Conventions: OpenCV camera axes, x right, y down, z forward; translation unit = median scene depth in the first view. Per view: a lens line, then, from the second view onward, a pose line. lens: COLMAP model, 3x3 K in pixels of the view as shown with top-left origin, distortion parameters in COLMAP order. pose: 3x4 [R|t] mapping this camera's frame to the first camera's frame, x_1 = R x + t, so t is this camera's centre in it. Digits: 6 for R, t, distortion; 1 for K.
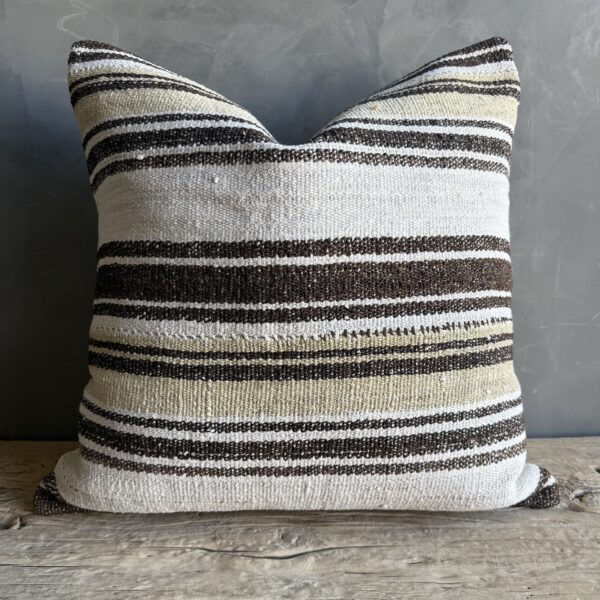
lens RADIAL K [[533.7, 0, 308.7], [0, 533.7, 304.8], [0, 0, 1]] dist [-0.024482, 0.007024]
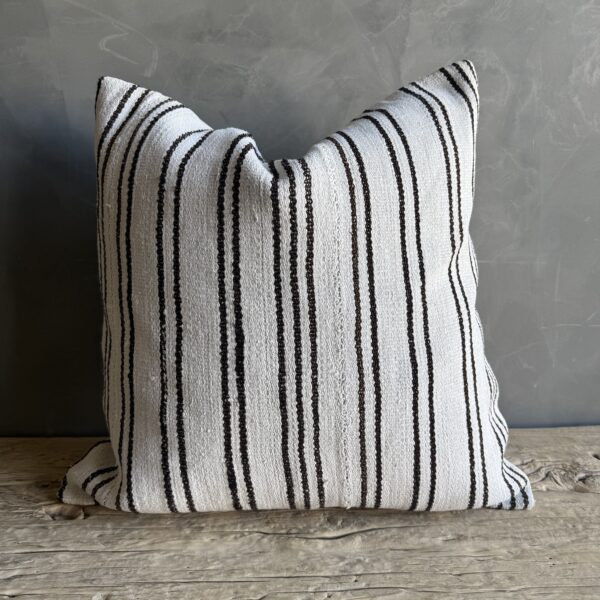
lens RADIAL K [[533.7, 0, 300.9], [0, 533.7, 301.6], [0, 0, 1]] dist [-0.024482, 0.007024]
pose [[0.998804, -0.001423, 0.048880, -0.159607], [0.000895, 0.999941, 0.010822, -0.034121], [-0.048893, -0.010765, 0.998746, -0.106533]]
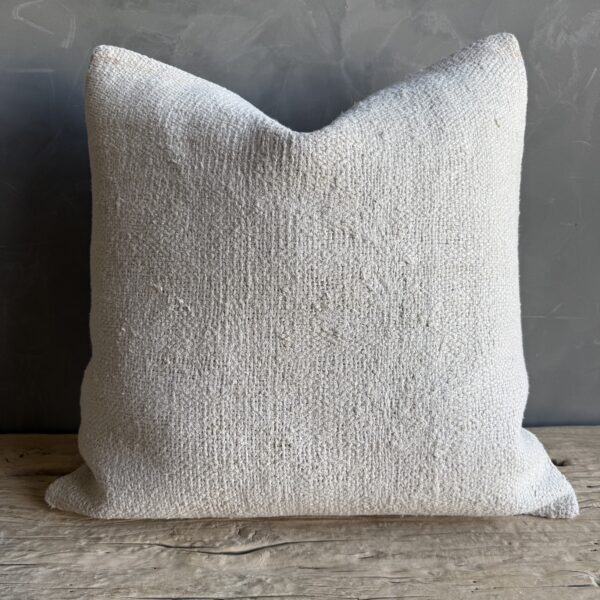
lens RADIAL K [[533.7, 0, 304.2], [0, 533.7, 299.8], [0, 0, 1]] dist [-0.024482, 0.007024]
pose [[0.999770, -0.001112, 0.021403, 0.053052], [0.000312, 0.999301, 0.037384, -0.046878], [-0.021430, -0.037369, 0.999072, -0.005916]]
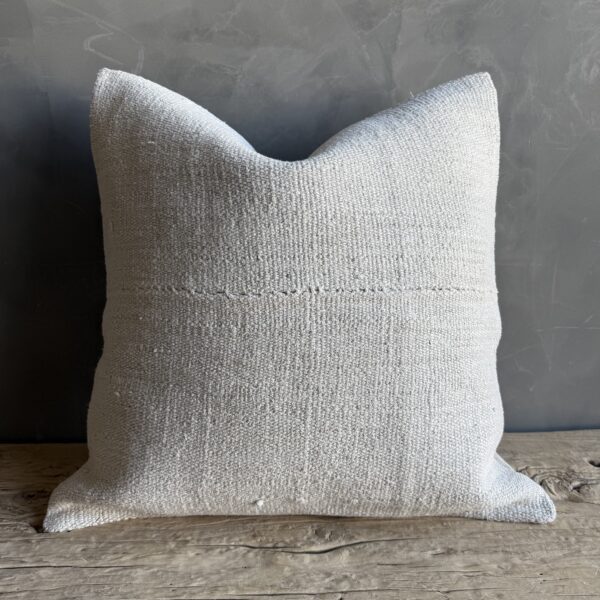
lens RADIAL K [[533.7, 0, 304.1], [0, 533.7, 295.4], [0, 0, 1]] dist [-0.024482, 0.007024]
pose [[0.999031, -0.005905, 0.043606, -0.118368], [0.004919, 0.999730, 0.022688, -0.077253], [-0.043728, -0.022451, 0.998791, -0.082745]]
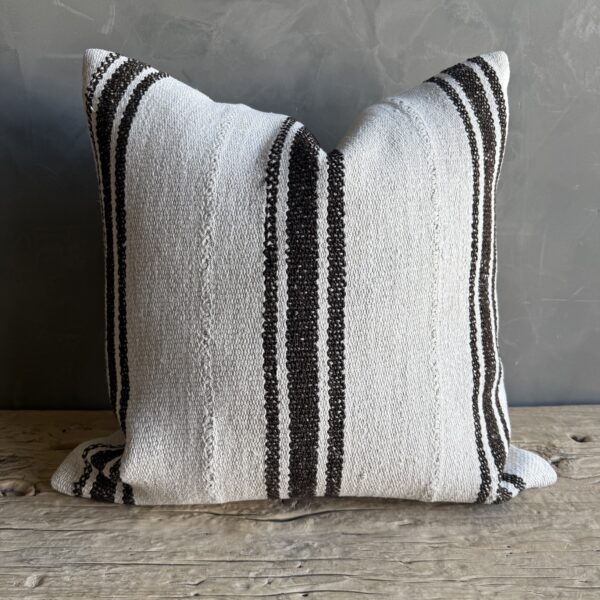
lens RADIAL K [[533.7, 0, 303.1], [0, 533.7, 299.3], [0, 0, 1]] dist [-0.024482, 0.007024]
pose [[0.999713, 0.003345, 0.023705, -0.034932], [-0.004921, 0.997758, 0.066745, -0.044195], [-0.023428, -0.066843, 0.997488, -0.050091]]
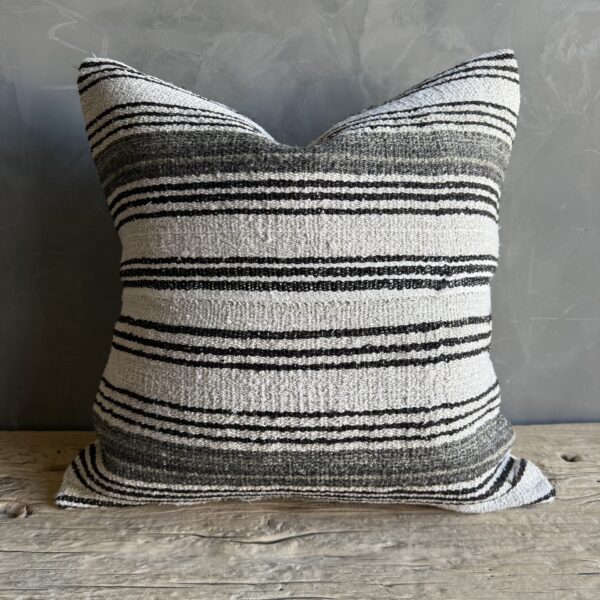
lens RADIAL K [[533.7, 0, 305.0], [0, 533.7, 298.5], [0, 0, 1]] dist [-0.024482, 0.007024]
pose [[0.999976, -0.005438, 0.004204, 0.023430], [0.005253, 0.999068, 0.042843, -0.069548], [-0.004433, -0.042820, 0.999073, -0.070079]]
